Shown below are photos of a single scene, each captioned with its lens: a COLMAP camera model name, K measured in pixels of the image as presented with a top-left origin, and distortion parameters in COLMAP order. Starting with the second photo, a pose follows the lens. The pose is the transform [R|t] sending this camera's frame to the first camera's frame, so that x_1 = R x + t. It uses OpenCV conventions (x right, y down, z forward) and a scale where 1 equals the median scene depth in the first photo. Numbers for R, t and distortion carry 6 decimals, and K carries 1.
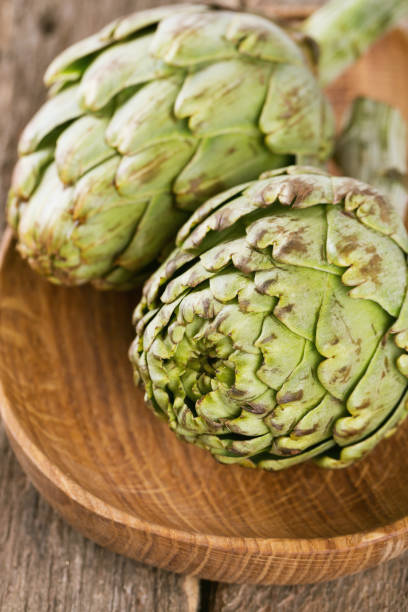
lens RADIAL K [[2413.2, 0, 204.0], [0, 2413.2, 306.0], [0, 0, 1]] dist [0.056280, 0.352599]
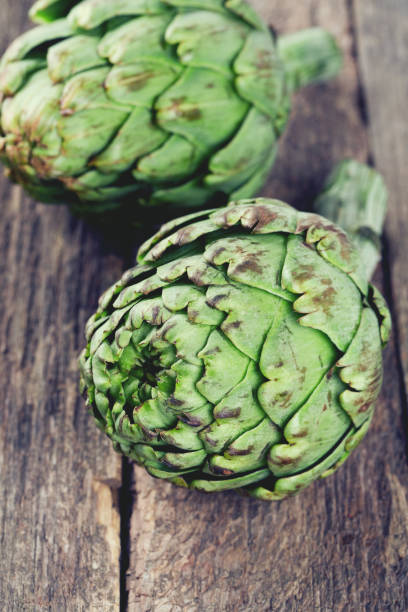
lens RADIAL K [[2413.2, 0, 204.0], [0, 2413.2, 306.0], [0, 0, 1]] dist [0.056280, 0.352599]
pose [[0.992772, 0.118440, -0.019361, 0.039588], [-0.119631, 0.989510, -0.080989, 0.075002], [0.009566, 0.082720, 0.996527, -0.001232]]
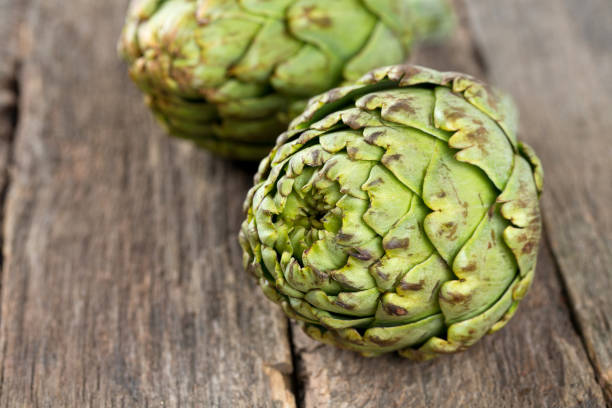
lens RADIAL K [[2413.2, 0, 306.0], [0, 2413.2, 204.0], [0, 0, 1]] dist [0.056280, 0.352599]
pose [[0.999661, 0.019945, -0.016759, 0.014322], [-0.023661, 0.964308, -0.263723, 0.284458], [0.010901, 0.264030, 0.964453, 0.022504]]
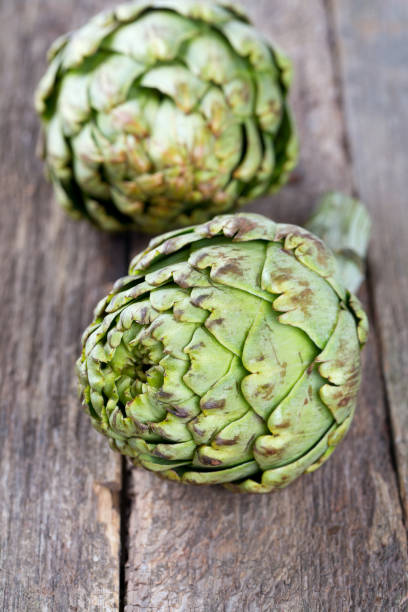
lens RADIAL K [[2413.2, 0, 204.0], [0, 2413.2, 306.0], [0, 0, 1]] dist [0.056280, 0.352599]
pose [[0.995000, 0.089097, -0.045130, 0.075099], [-0.094649, 0.985432, -0.141296, 0.144595], [0.031884, 0.144861, 0.988938, -0.065797]]
